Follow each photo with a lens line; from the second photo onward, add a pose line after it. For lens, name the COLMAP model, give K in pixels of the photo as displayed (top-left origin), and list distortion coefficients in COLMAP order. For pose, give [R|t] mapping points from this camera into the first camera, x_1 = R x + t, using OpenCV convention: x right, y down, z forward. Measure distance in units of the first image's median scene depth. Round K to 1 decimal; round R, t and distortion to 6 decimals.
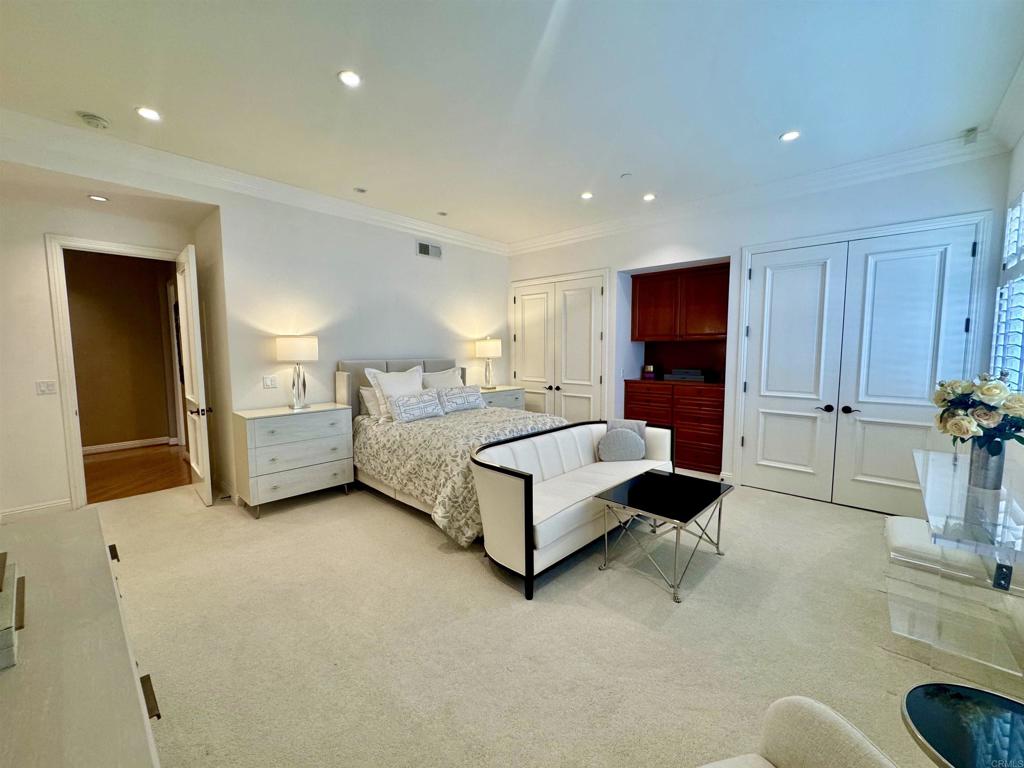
lens RADIAL K [[408.1, 0, 512.0], [0, 408.1, 384.0], [0, 0, 1]] dist [-0.002234, -0.000320]
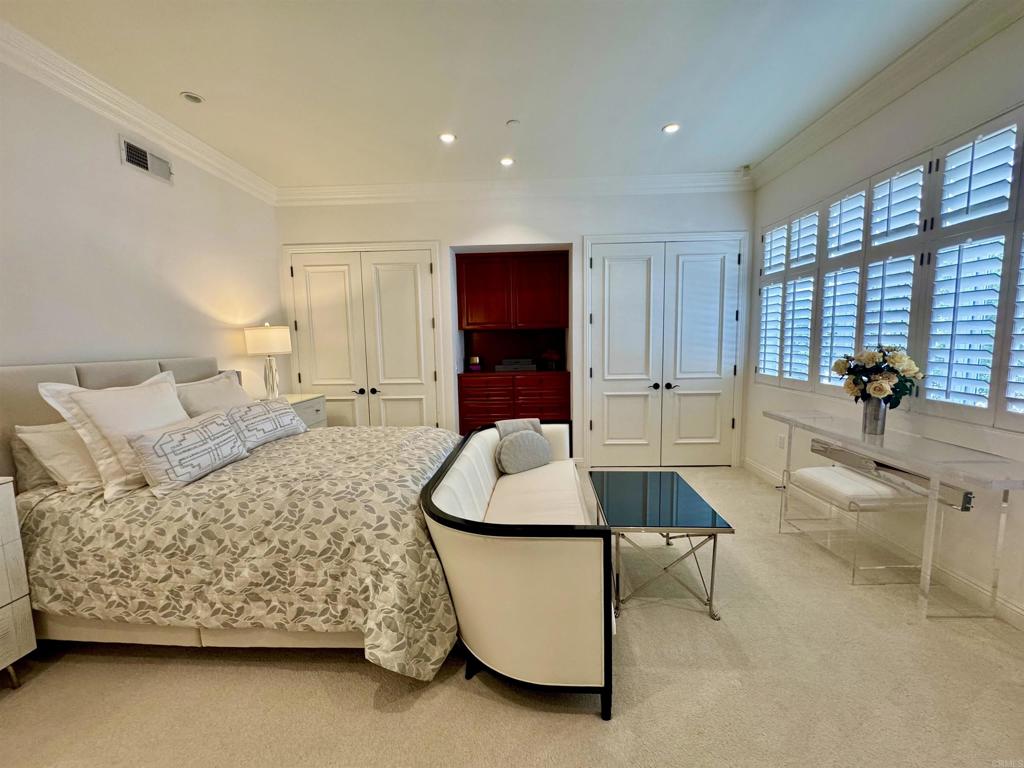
lens RADIAL K [[408.1, 0, 512.0], [0, 408.1, 384.0], [0, 0, 1]] dist [-0.002234, -0.000320]
pose [[0.765352, -0.079874, 0.638636, -0.282809], [0.073326, 0.996630, 0.036773, -0.019178], [-0.639421, 0.018685, 0.768630, 0.381545]]
